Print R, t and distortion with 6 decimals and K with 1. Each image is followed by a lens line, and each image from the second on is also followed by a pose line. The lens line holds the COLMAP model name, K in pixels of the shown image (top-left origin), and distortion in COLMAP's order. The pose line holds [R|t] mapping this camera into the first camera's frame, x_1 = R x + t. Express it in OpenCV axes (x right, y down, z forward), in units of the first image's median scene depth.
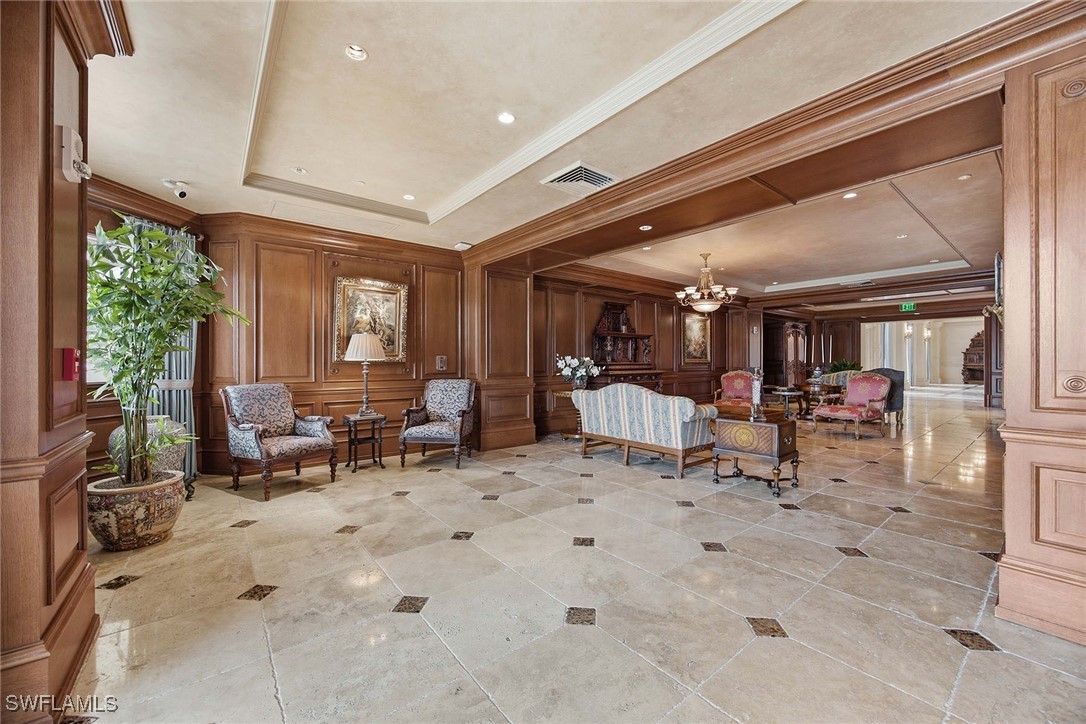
lens RADIAL K [[419.6, 0, 543.9], [0, 419.6, 360.2], [0, 0, 1]] dist [-0.000095, -0.000005]
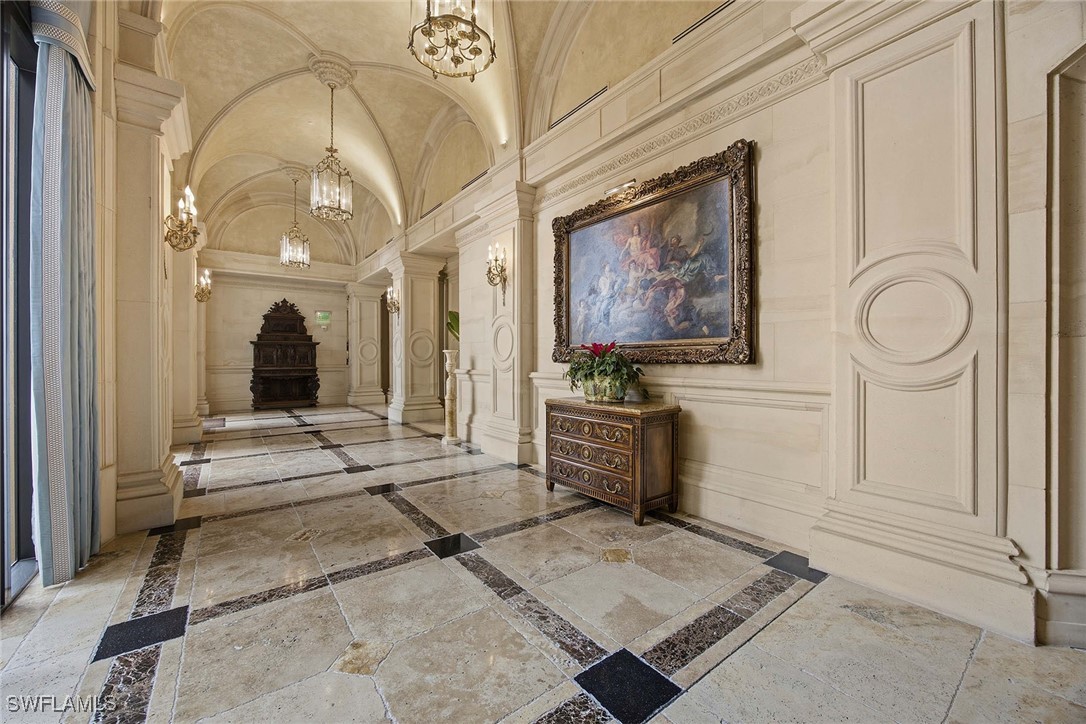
lens RADIAL K [[419.6, 0, 542.7], [0, 419.6, 360.6], [0, 0, 1]] dist [-0.000095, -0.000005]
pose [[0.023524, -0.001970, 0.999721, 0.536299], [0.002274, 0.999996, 0.001917, 0.000674], [-0.999721, 0.002228, 0.023529, 0.658343]]
